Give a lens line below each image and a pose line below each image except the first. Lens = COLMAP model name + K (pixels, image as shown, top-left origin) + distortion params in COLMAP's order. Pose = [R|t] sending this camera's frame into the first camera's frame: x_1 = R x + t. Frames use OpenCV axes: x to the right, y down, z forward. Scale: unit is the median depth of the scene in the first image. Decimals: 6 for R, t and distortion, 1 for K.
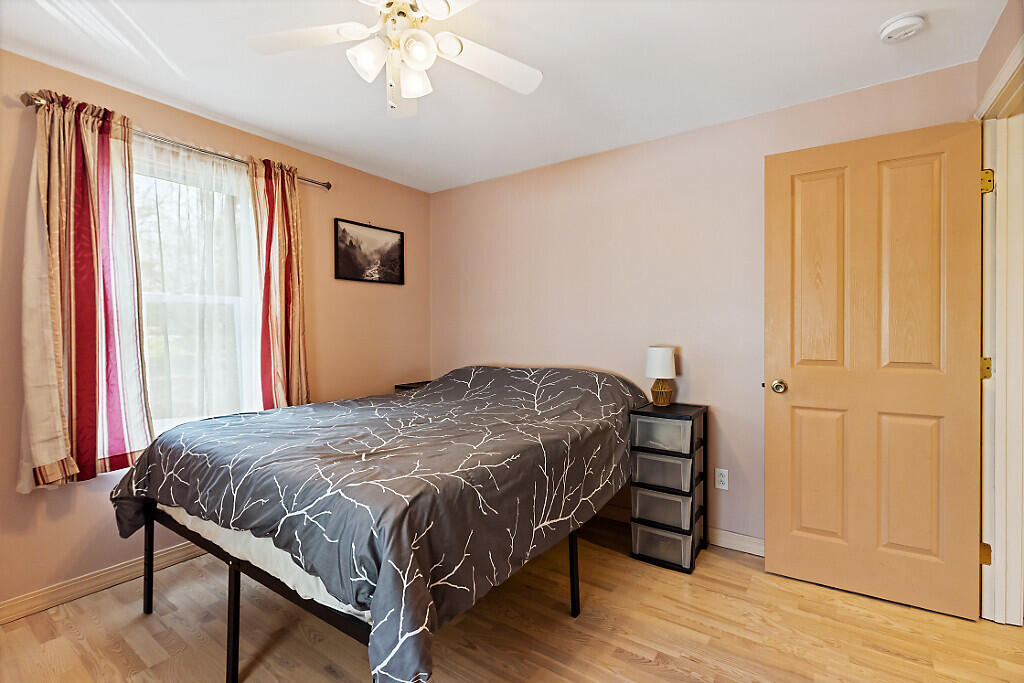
lens RADIAL K [[459.6, 0, 509.0], [0, 459.6, 338.2], [0, 0, 1]] dist [-0.002713, 0.000021]
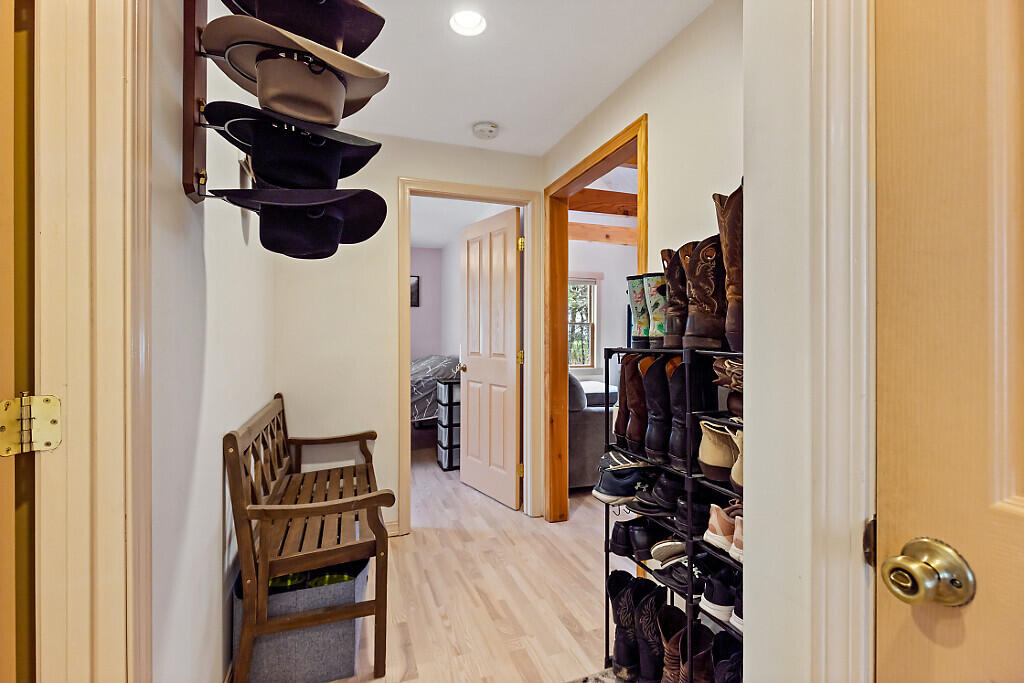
lens RADIAL K [[459.6, 0, 512.6], [0, 459.6, 339.1], [0, 0, 1]] dist [-0.002713, 0.000021]
pose [[0.823023, 0.011726, -0.567886, 1.176048], [-0.017898, 0.999826, -0.005294, 0.006641], [0.567725, 0.014521, 0.823090, -0.226697]]
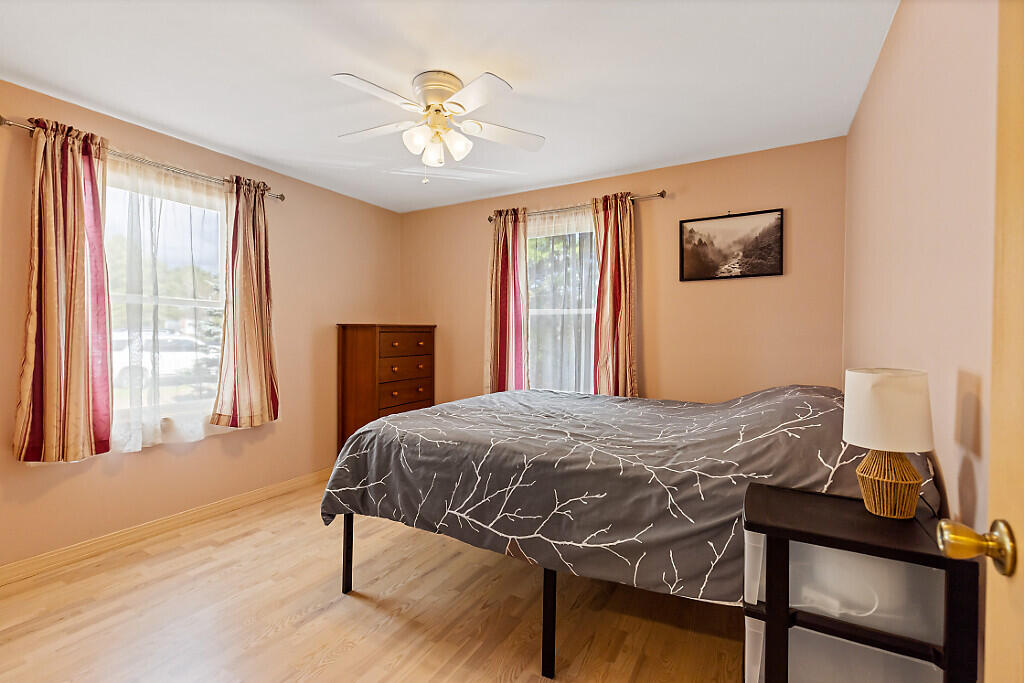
lens RADIAL K [[459.6, 0, 502.1], [0, 459.6, 348.1], [0, 0, 1]] dist [-0.002713, 0.000021]
pose [[0.093085, 0.027669, -0.995274, 0.591968], [-0.018101, 0.999496, 0.026093, -0.003302], [0.995494, 0.015586, 0.093539, 0.521905]]
